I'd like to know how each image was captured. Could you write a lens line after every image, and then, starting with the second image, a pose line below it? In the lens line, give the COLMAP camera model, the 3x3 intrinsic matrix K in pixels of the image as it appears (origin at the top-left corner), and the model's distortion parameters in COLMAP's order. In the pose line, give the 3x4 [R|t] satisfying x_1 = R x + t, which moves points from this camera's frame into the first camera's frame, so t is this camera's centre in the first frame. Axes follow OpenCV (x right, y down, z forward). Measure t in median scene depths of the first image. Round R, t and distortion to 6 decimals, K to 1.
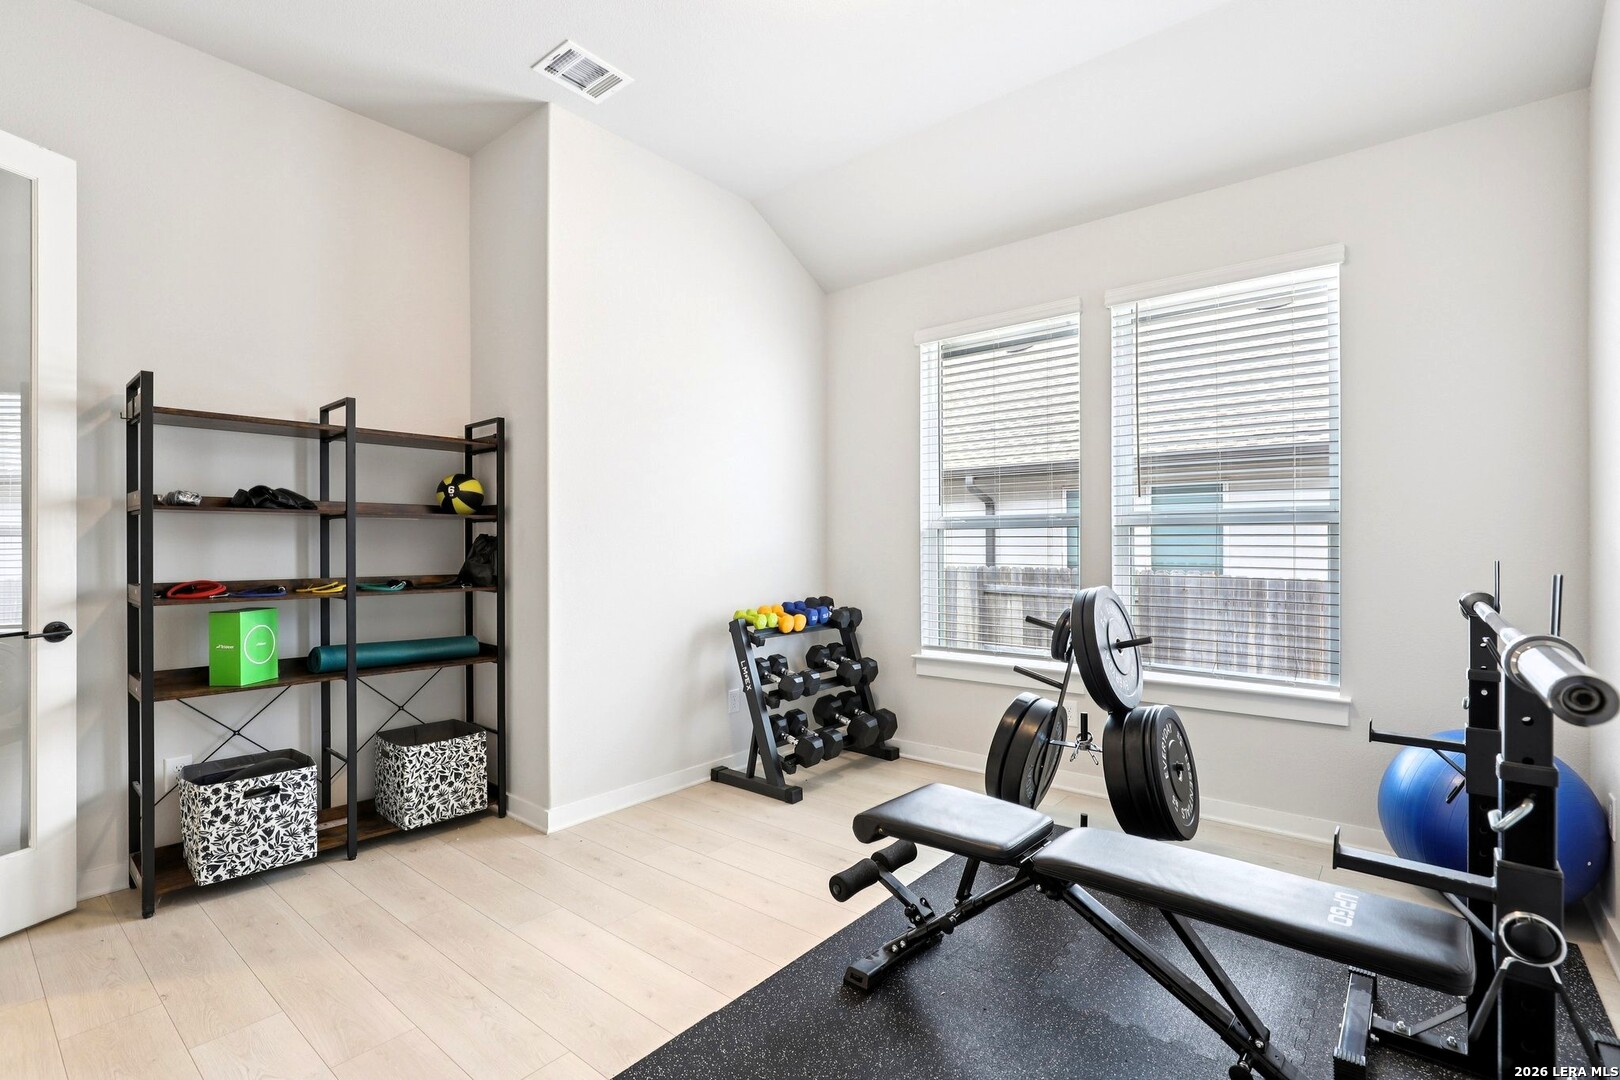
lens RADIAL K [[746.5, 0, 822.8], [0, 746.5, 550.4], [0, 0, 1]] dist [-0.020423, 0.006386]
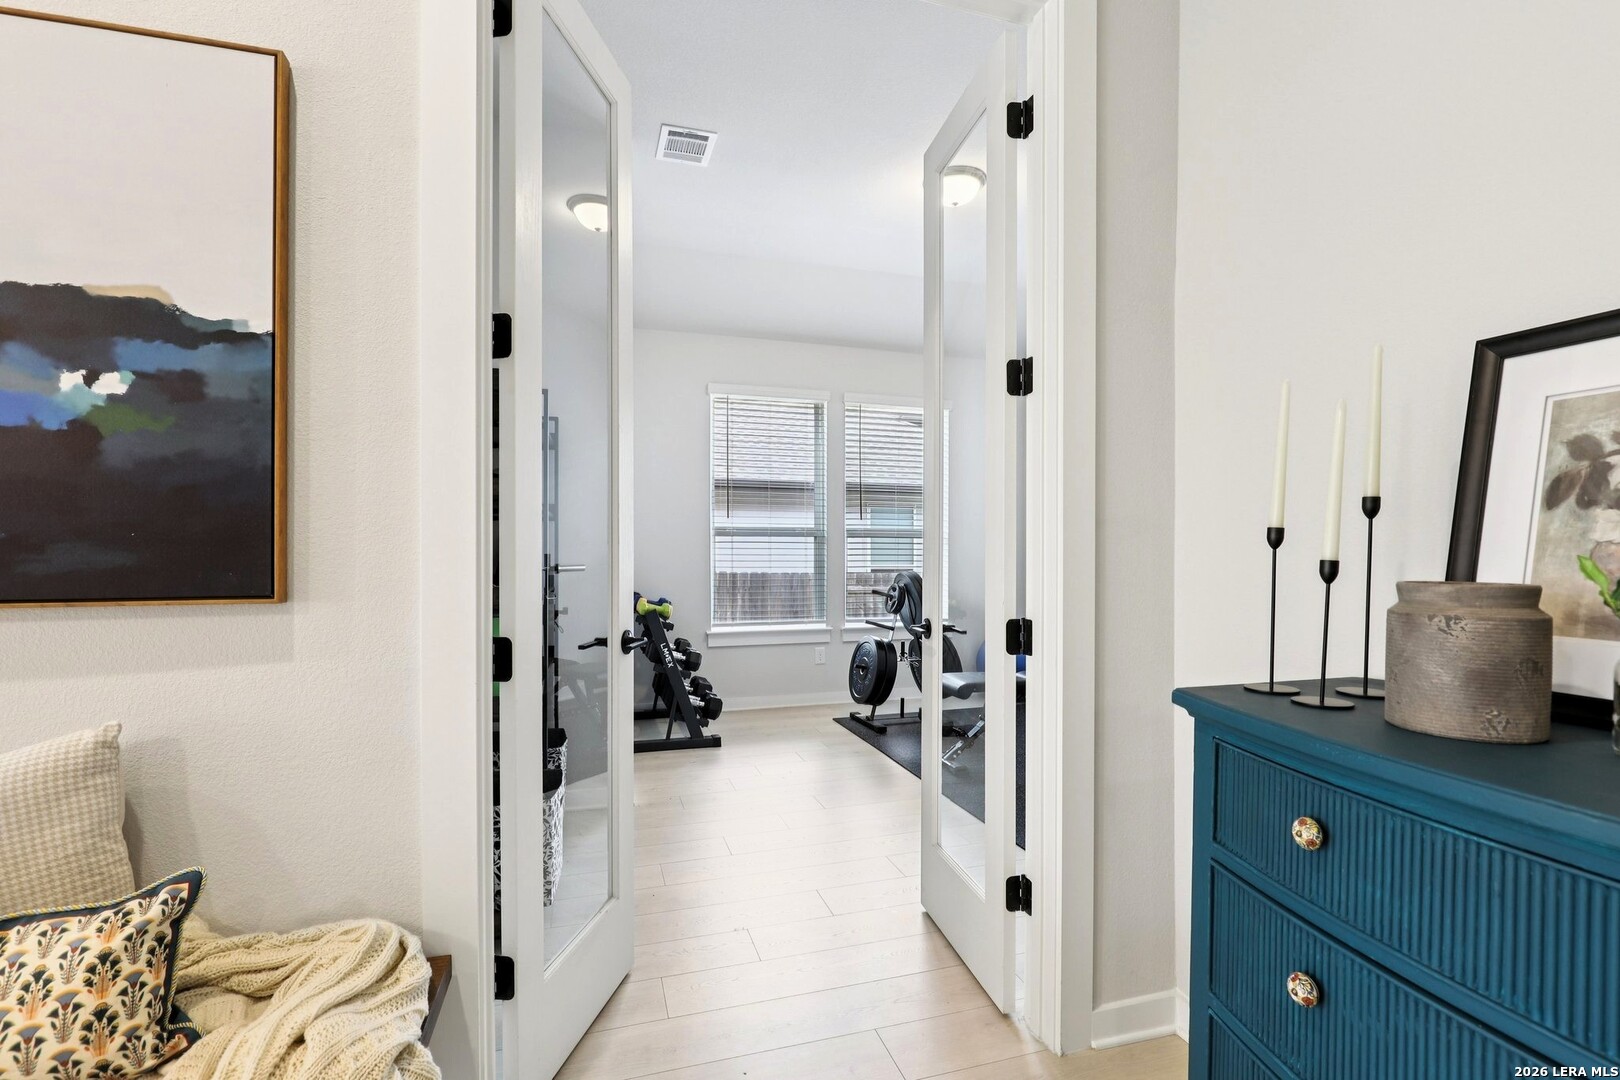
lens RADIAL K [[746.5, 0, 822.8], [0, 746.5, 550.4], [0, 0, 1]] dist [-0.020423, 0.006386]
pose [[0.553322, 0.003629, 0.832960, -0.963247], [0.002255, 0.999980, -0.005854, 0.006798], [-0.832964, 0.005117, 0.553303, 0.127955]]
